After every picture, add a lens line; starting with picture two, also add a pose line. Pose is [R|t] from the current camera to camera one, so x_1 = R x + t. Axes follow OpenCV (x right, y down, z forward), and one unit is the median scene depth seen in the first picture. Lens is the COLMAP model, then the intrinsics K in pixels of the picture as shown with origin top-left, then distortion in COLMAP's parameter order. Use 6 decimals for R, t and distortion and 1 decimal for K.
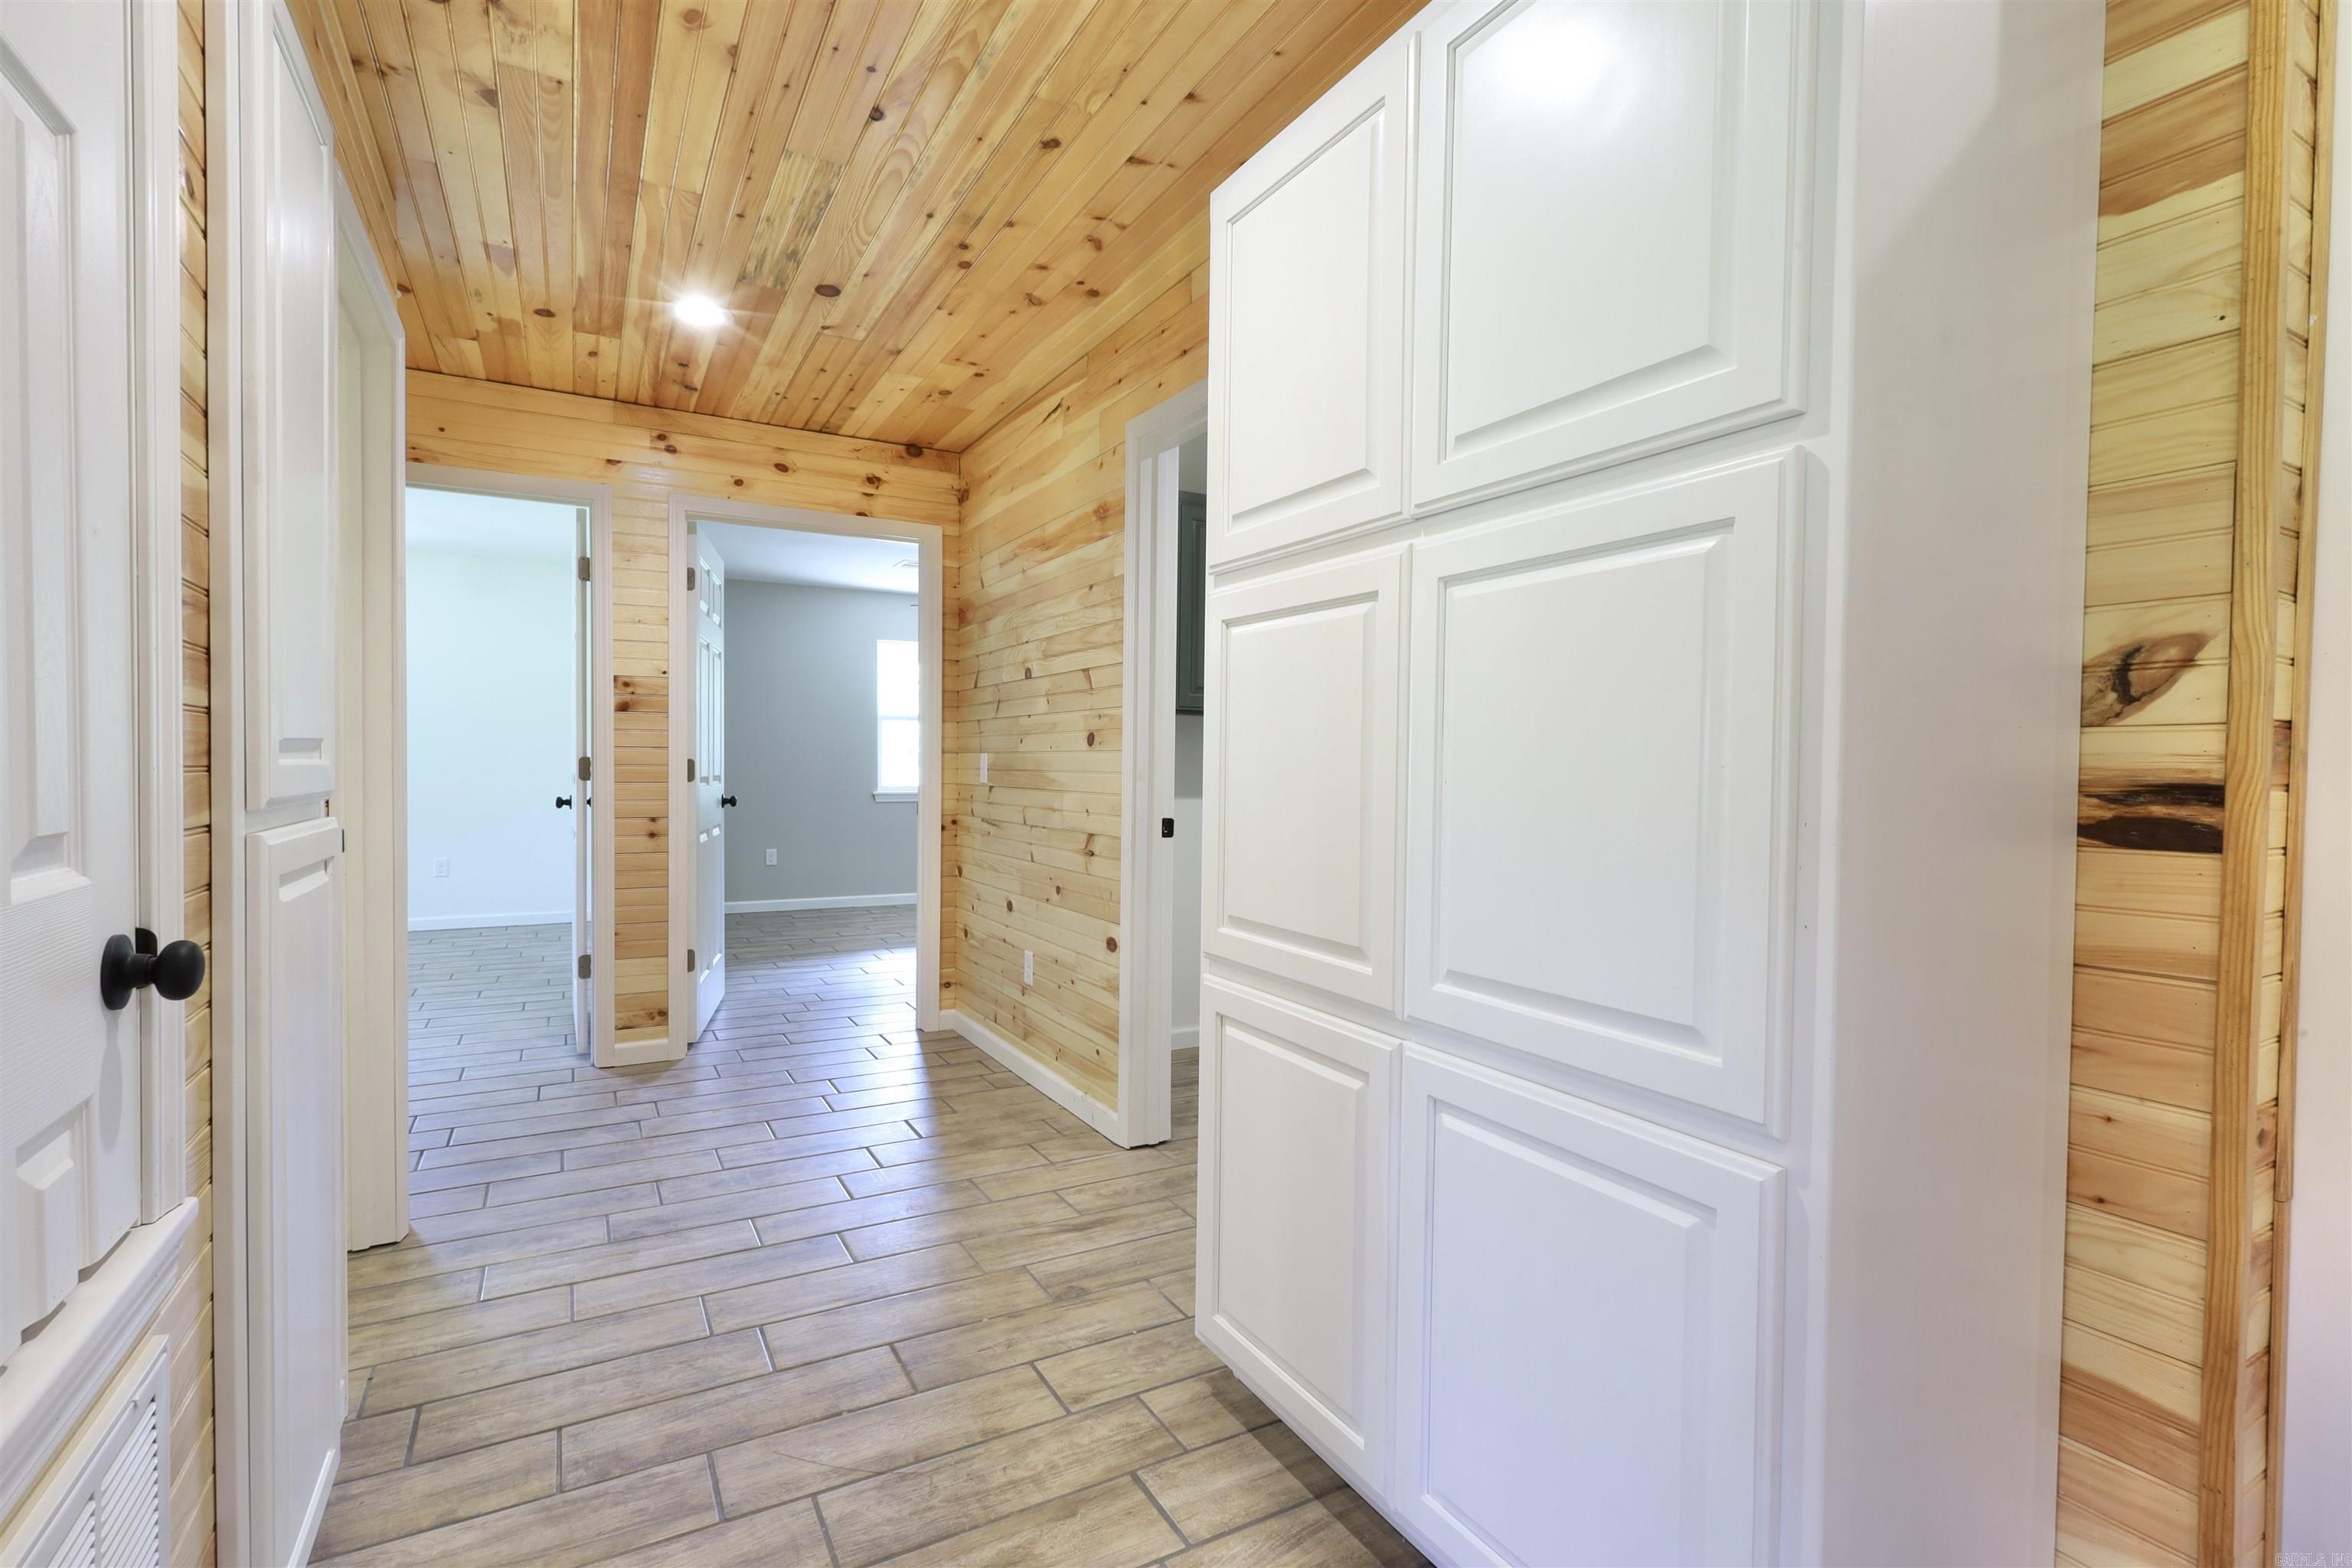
lens RADIAL K [[1086.1, 0, 1175.5], [0, 1086.1, 785.3], [0, 0, 1]] dist [-0.001202, 0.001454]
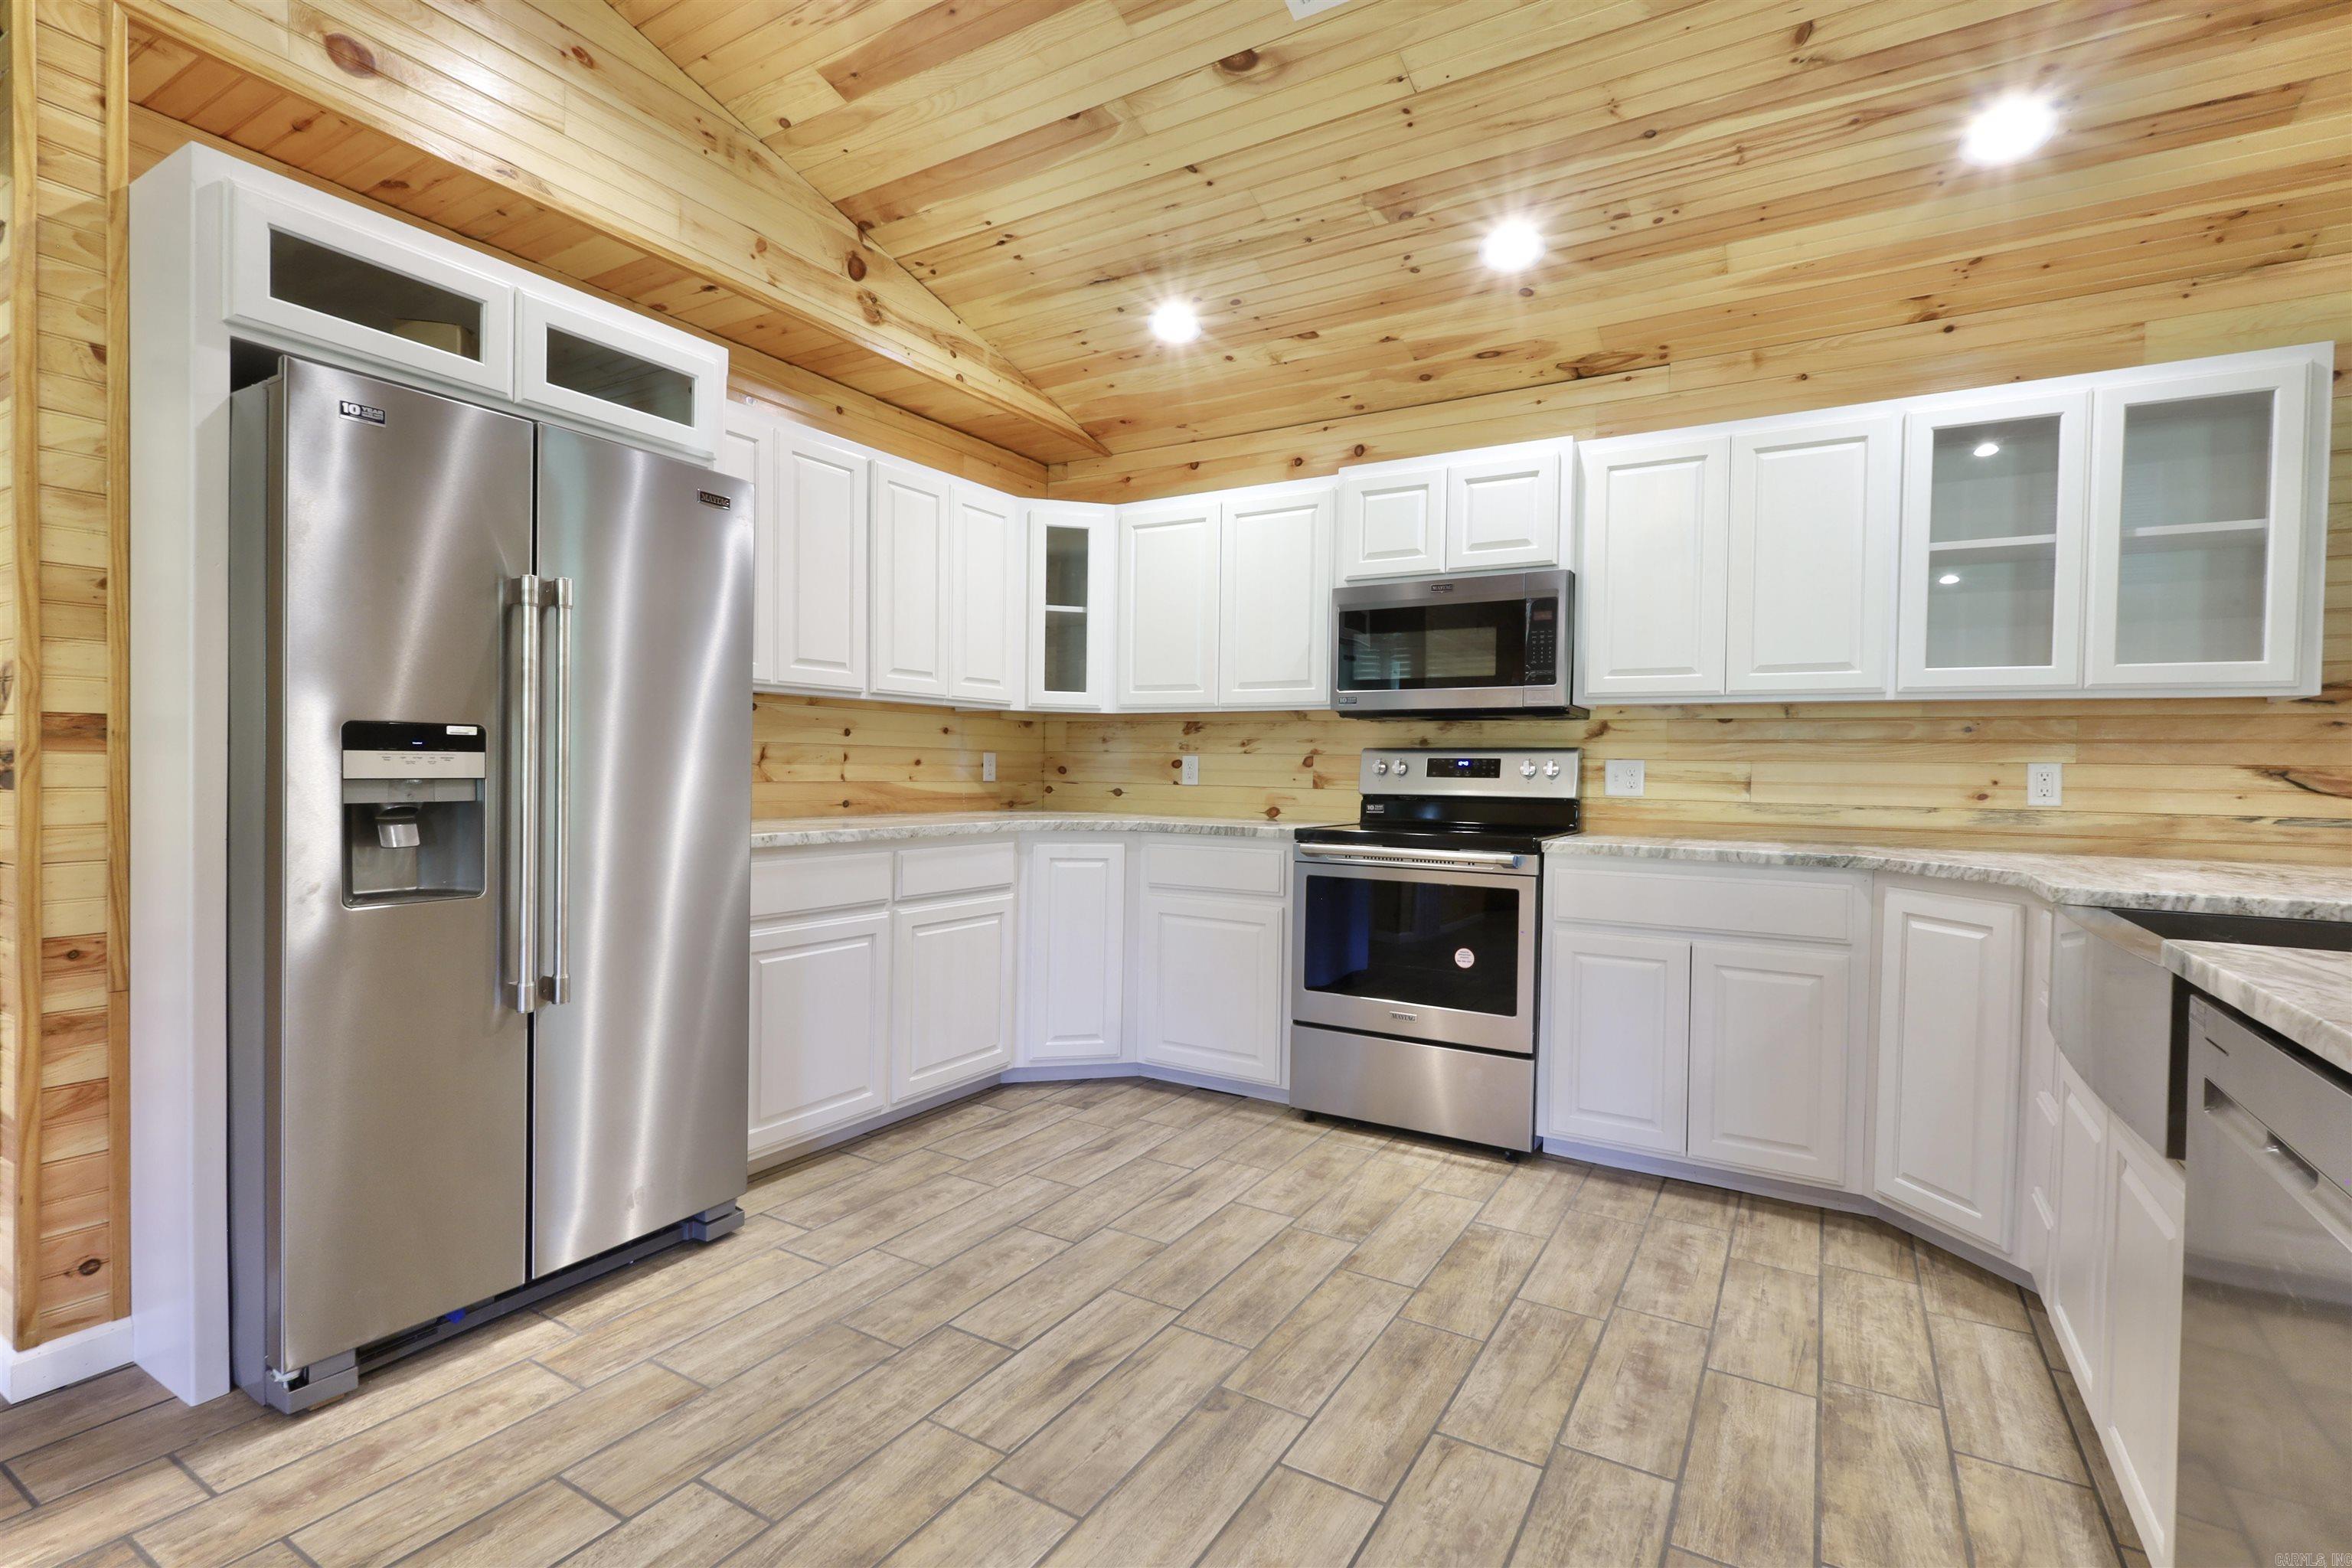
lens RADIAL K [[1086.1, 0, 1177.6], [0, 1086.1, 787.8], [0, 0, 1]] dist [-0.001202, 0.001454]
pose [[0.869670, -0.005906, 0.493598, 0.477206], [0.002097, 0.999964, 0.008271, 0.013588], [-0.493629, -0.006158, 0.869651, -0.388977]]
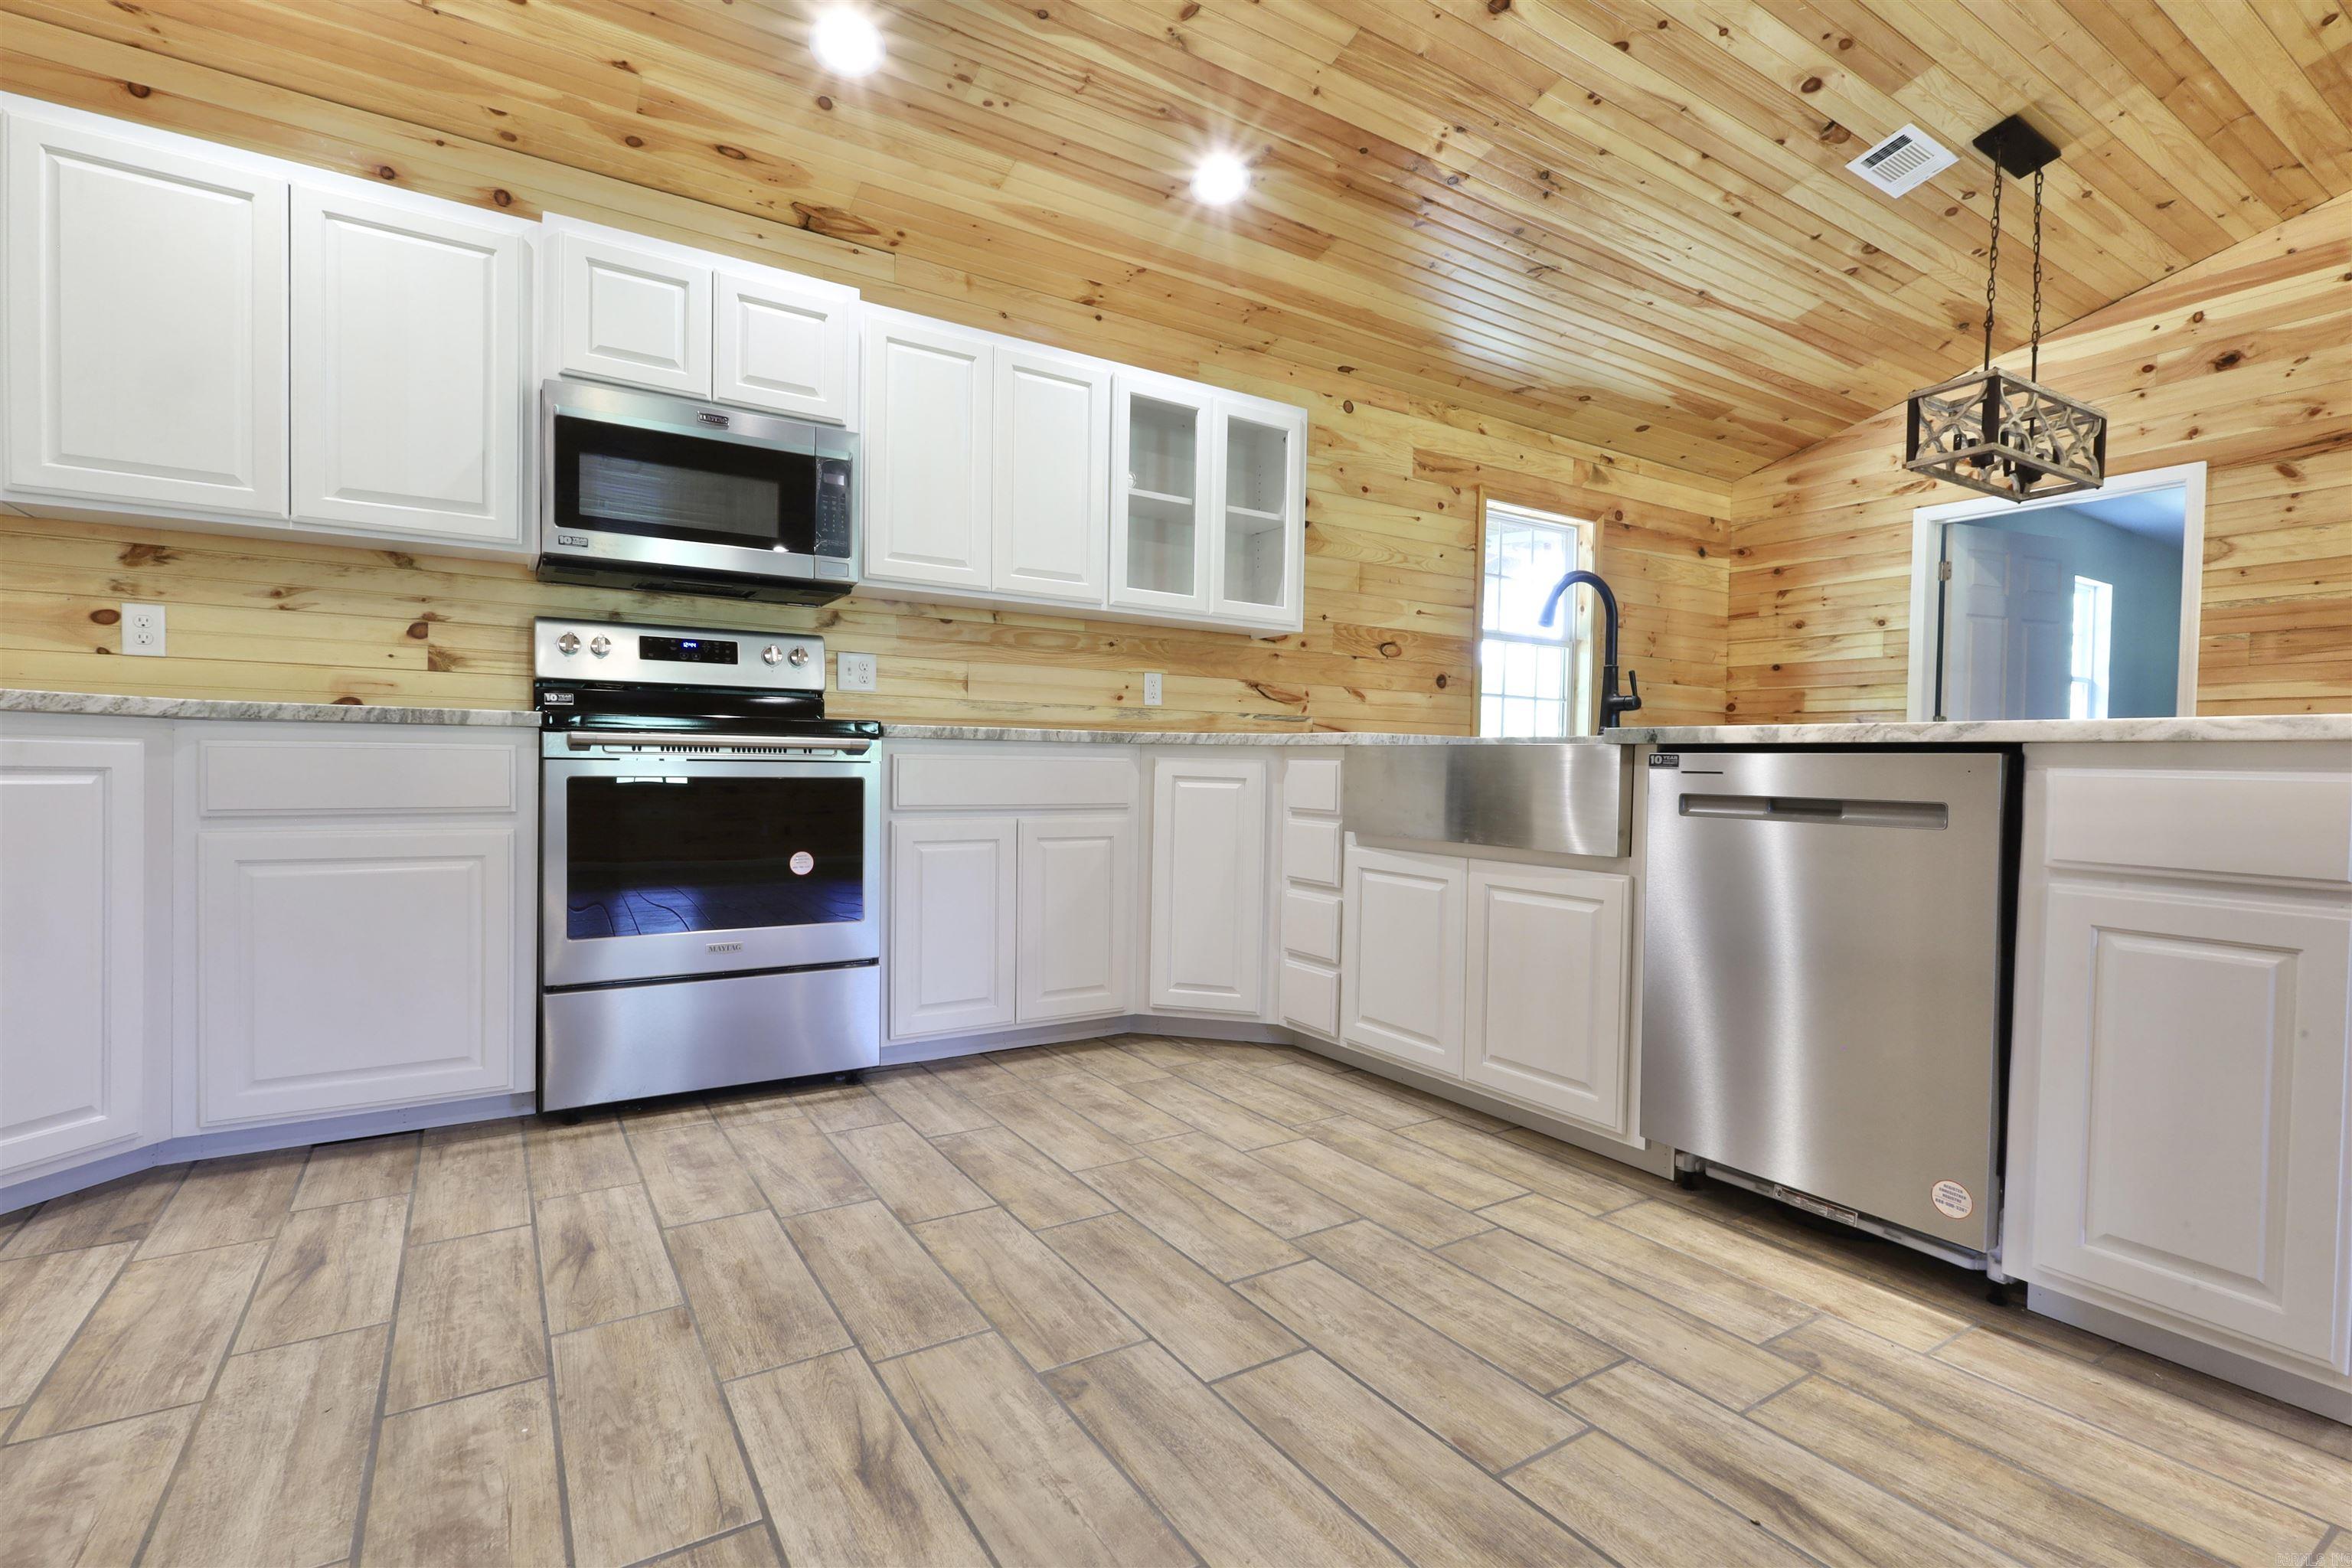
lens RADIAL K [[1086.1, 0, 1177.8], [0, 1086.1, 787.8], [0, 0, 1]] dist [-0.001202, 0.001454]
pose [[-0.056464, -0.033657, 0.997837, 0.364321], [0.000631, 0.999430, 0.033746, 0.077225], [-0.998404, 0.002535, -0.056410, 0.011326]]
